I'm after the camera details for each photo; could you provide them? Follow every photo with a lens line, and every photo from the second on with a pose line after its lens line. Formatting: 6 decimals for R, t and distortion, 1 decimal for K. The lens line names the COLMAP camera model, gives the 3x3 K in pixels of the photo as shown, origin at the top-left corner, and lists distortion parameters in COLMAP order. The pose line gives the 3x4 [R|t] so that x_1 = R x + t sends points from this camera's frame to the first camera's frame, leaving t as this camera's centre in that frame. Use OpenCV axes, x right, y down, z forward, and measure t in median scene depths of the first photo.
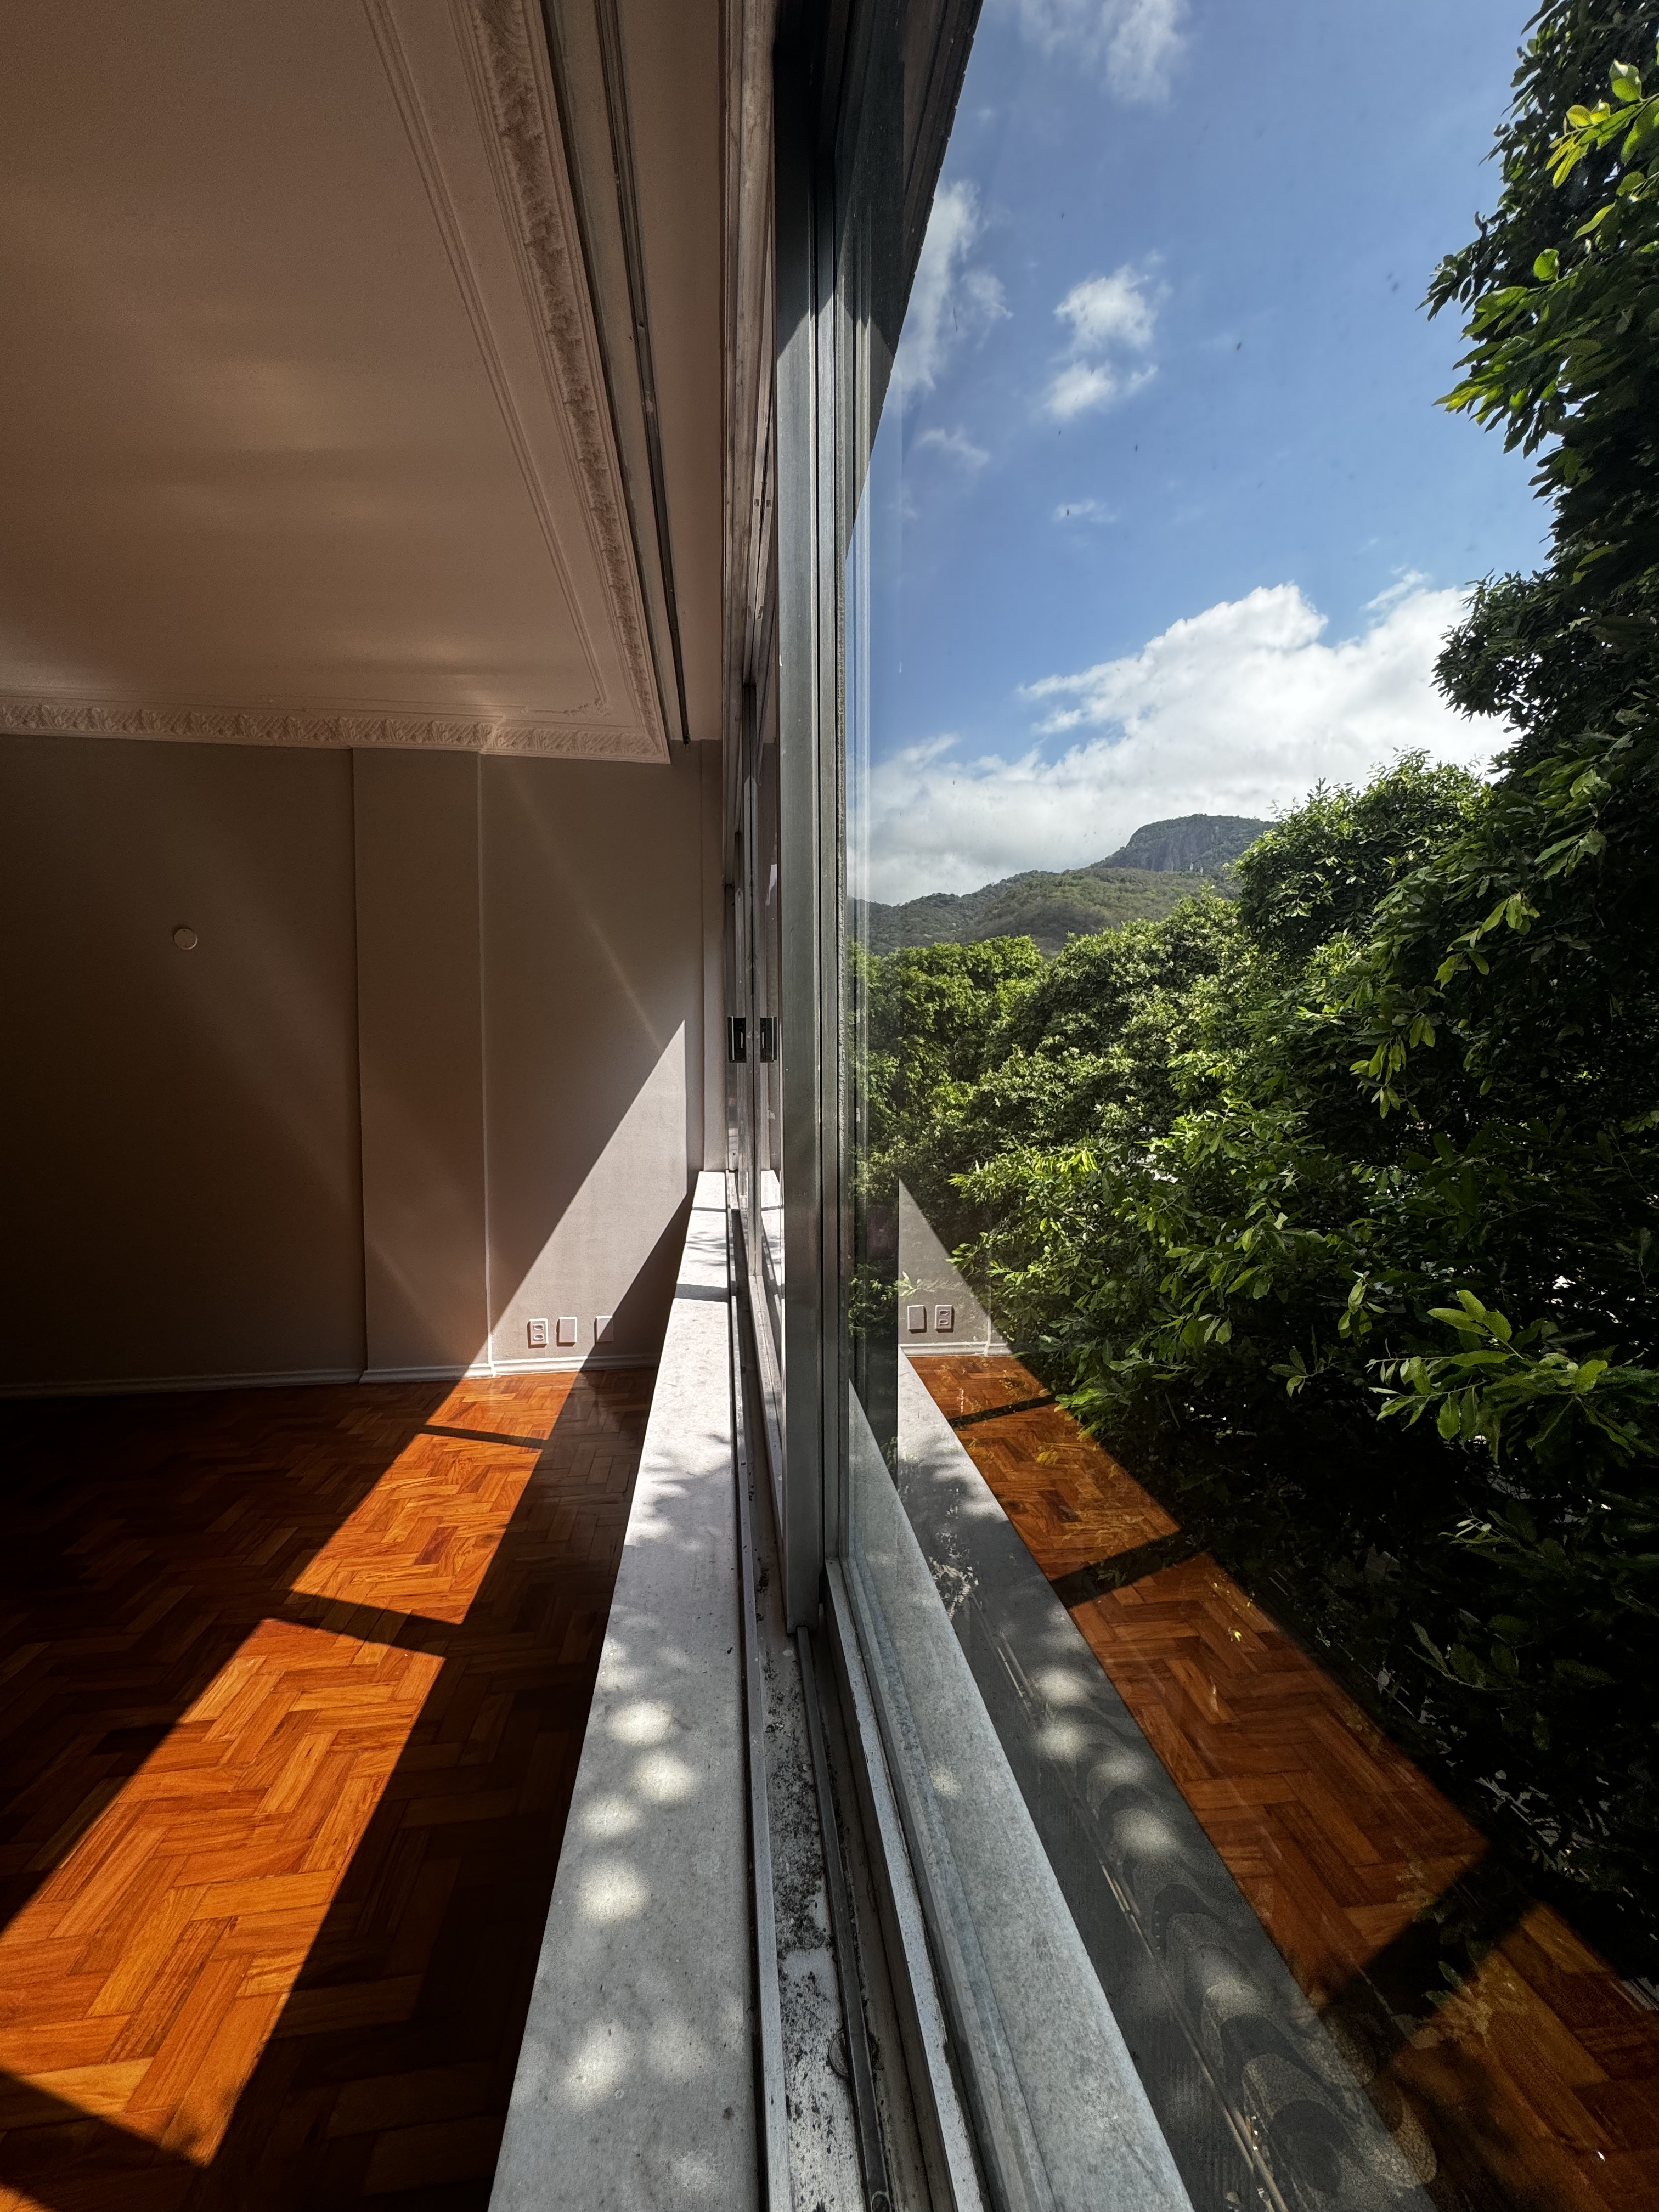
lens RADIAL K [[878.5, 0, 827.4], [0, 878.5, 1111.4], [0, 0, 1]] dist [-0.002725, -0.000566]
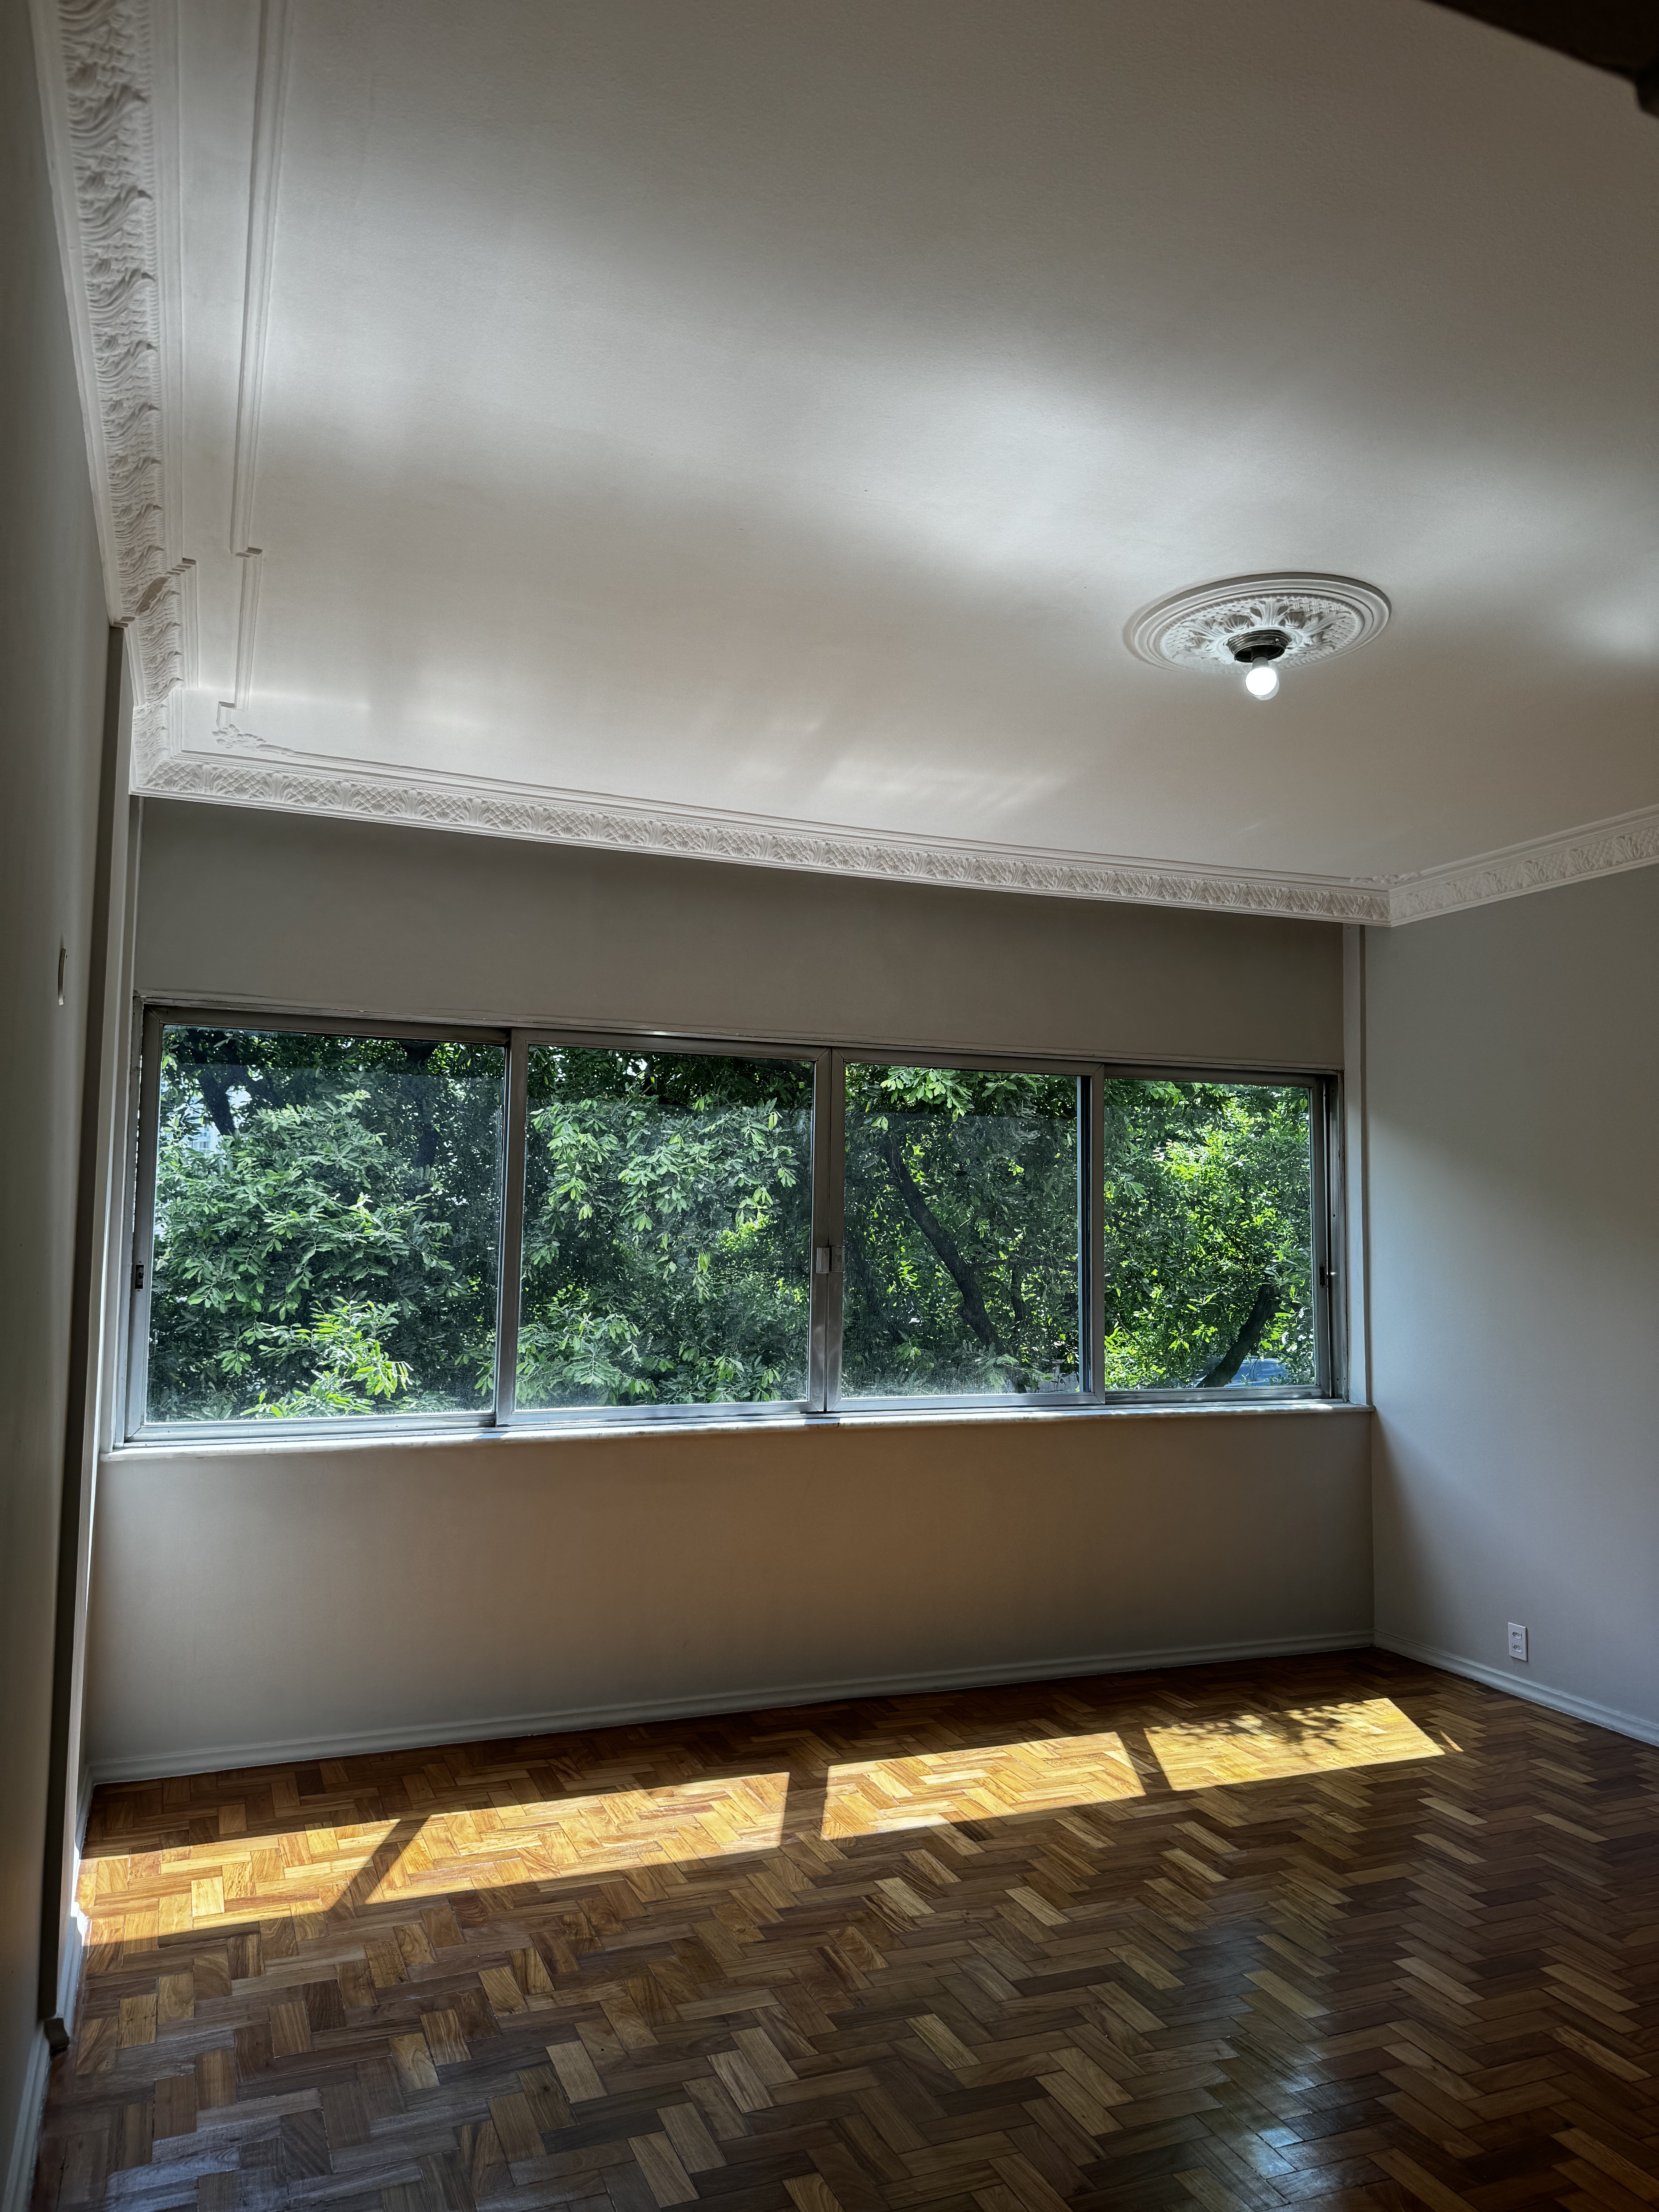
lens RADIAL K [[1560.1, 0, 822.0], [0, 1560.1, 1117.6], [0, 0, 1]] dist [0.004658, -0.009506]
pose [[-0.254801, 0.067113, 0.964662, -1.452451], [0.026940, 0.997694, -0.062295, -0.093254], [-0.966618, 0.010116, -0.256021, 0.860014]]
